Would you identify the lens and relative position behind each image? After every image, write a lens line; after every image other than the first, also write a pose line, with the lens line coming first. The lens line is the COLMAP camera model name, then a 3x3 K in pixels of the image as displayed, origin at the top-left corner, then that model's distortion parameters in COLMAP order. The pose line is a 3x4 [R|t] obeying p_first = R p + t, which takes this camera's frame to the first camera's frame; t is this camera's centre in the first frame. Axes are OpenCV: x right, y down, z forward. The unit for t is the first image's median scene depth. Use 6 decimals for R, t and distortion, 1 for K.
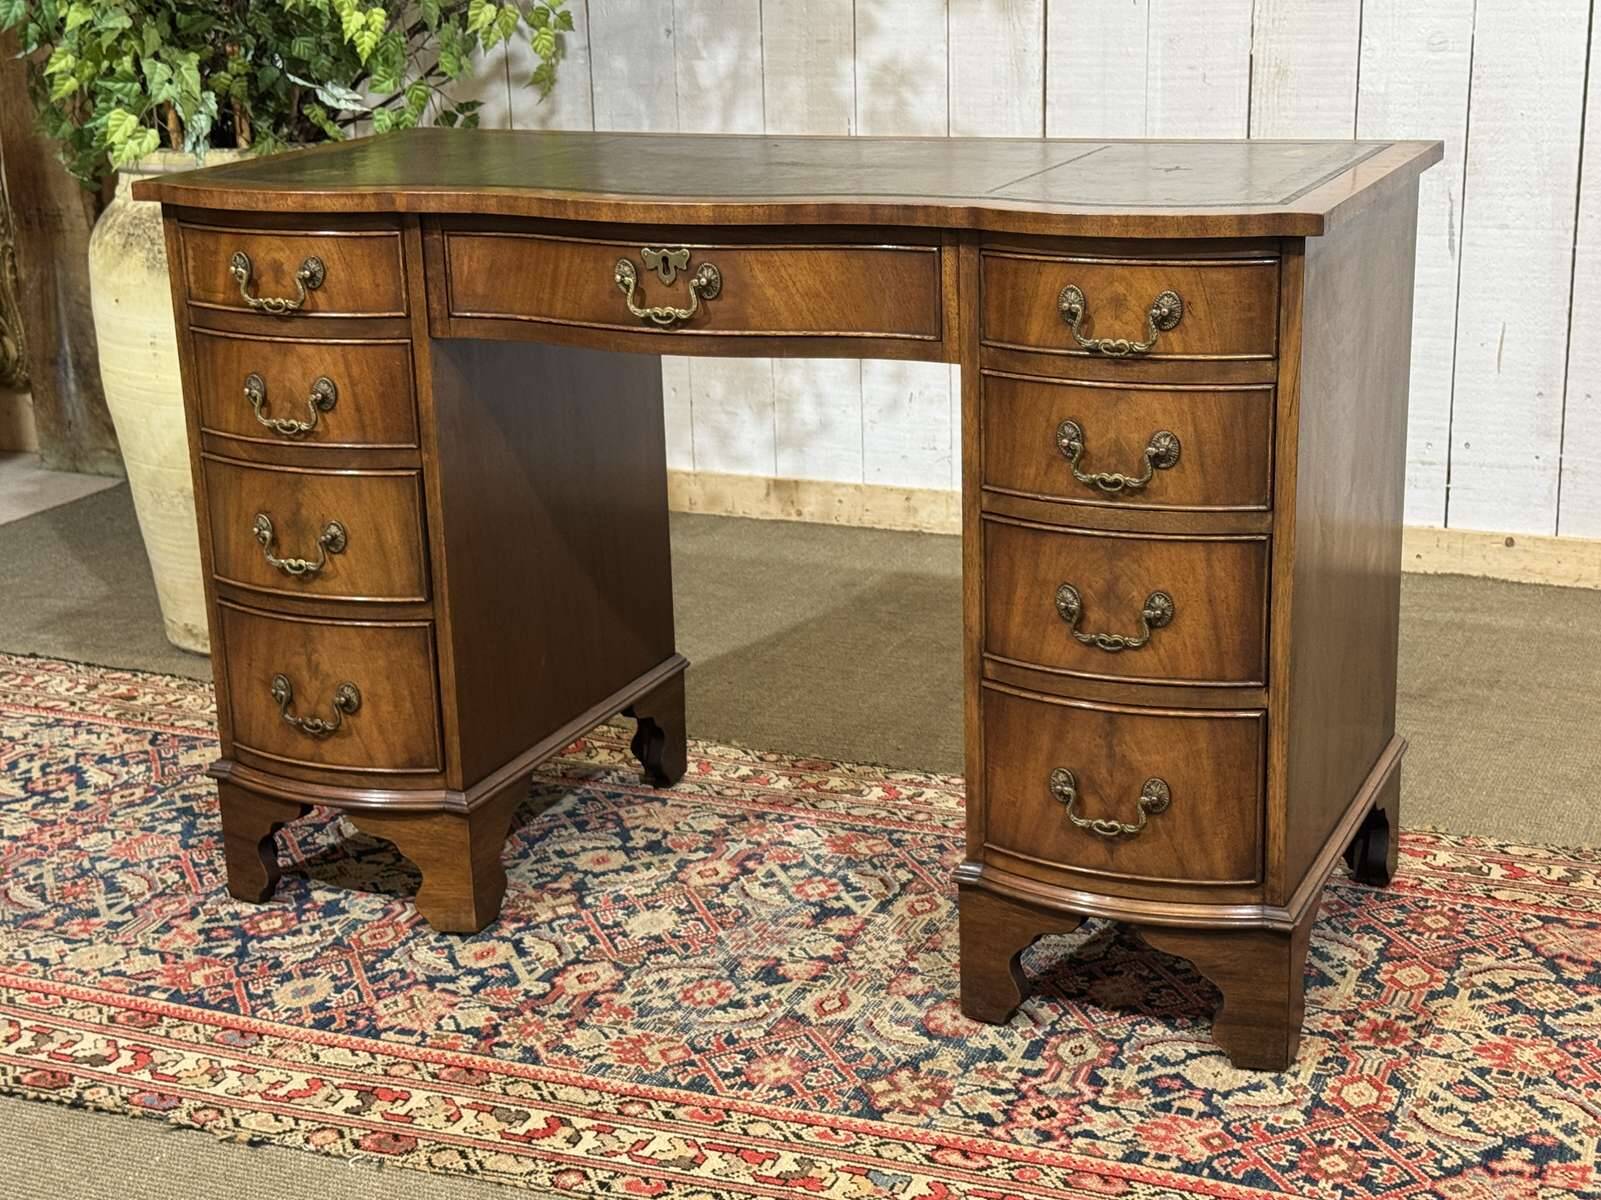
lens RADIAL K [[2439.5, 0, 786.9], [0, 2439.5, 607.7], [0, 0, 1]] dist [0.137456, -0.091650]
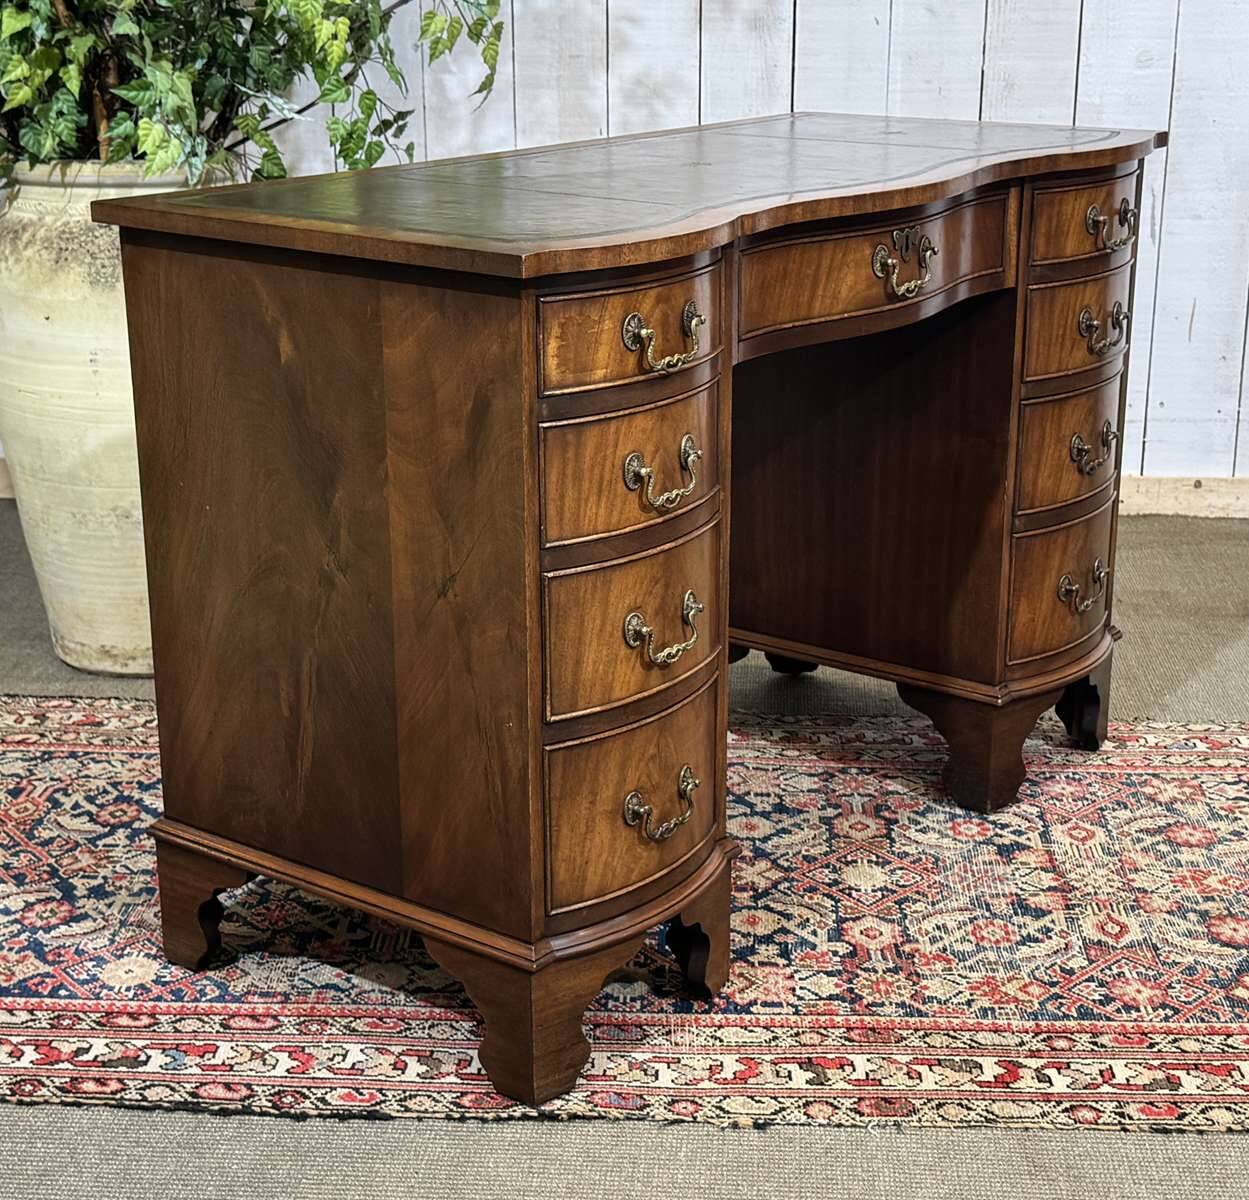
lens RADIAL K [[2170.3, 0, 641.7], [0, 2170.3, 618.9], [0, 0, 1]] dist [0.212755, -0.443126]
pose [[0.936071, -0.080978, 0.342366, -0.487148], [0.075220, 0.996713, 0.030085, -0.020633], [-0.343677, -0.002409, 0.939085, 0.144126]]
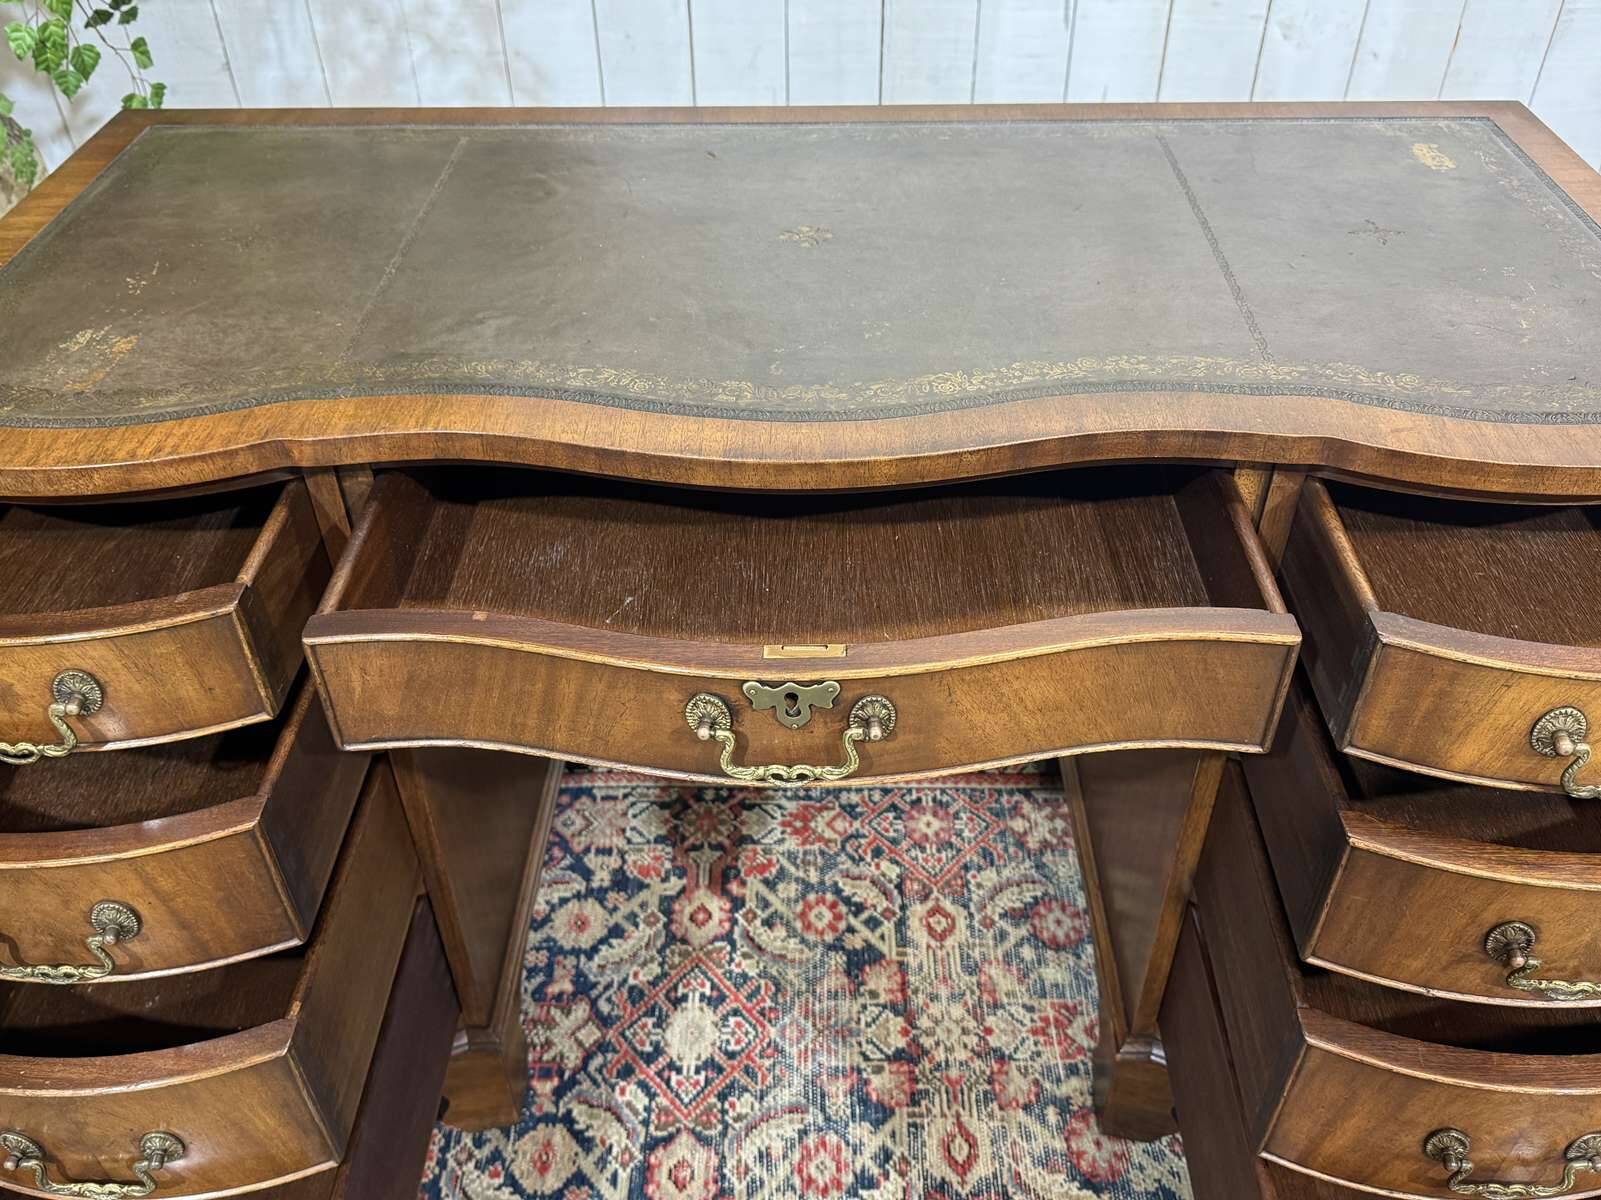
lens RADIAL K [[1322.4, 0, 792.7], [0, 1322.4, 599.6], [0, 0, 1]] dist [0.120649, -0.212163]
pose [[0.920112, -0.234880, 0.313408, -0.148743], [0.096981, 0.911932, 0.398717, -0.237011], [-0.379458, -0.336470, 0.861858, 0.626230]]
